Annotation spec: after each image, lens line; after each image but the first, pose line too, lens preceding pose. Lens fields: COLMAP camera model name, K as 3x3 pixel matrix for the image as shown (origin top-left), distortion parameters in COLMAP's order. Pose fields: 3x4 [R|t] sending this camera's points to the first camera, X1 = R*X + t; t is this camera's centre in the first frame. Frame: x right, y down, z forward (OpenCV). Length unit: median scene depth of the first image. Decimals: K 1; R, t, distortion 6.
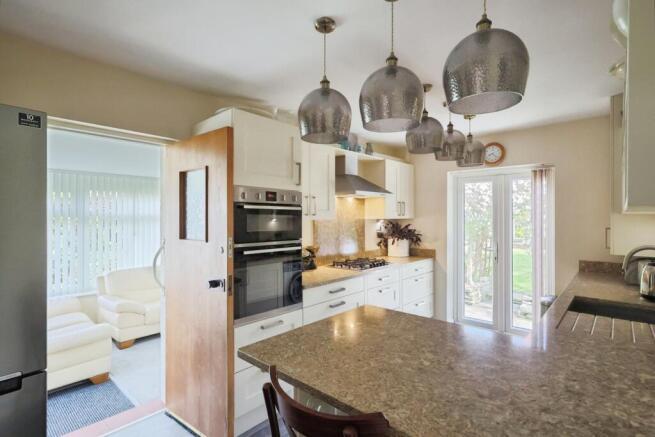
lens RADIAL K [[318.3, 0, 327.5], [0, 318.3, 218.5], [0, 0, 1]] dist [0.001950, -0.000788]
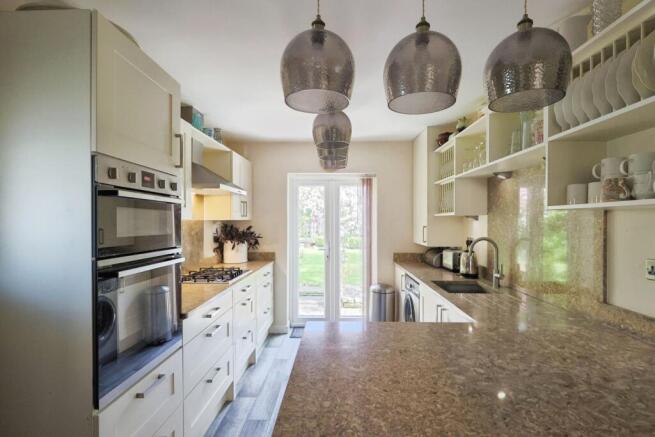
lens RADIAL K [[318.3, 0, 327.5], [0, 318.3, 218.5], [0, 0, 1]] dist [0.001950, -0.000788]
pose [[0.764979, 0.005983, 0.644028, -0.218873], [0.003005, 0.999913, -0.012858, 0.011143], [-0.644049, 0.011771, 0.764894, 0.207655]]
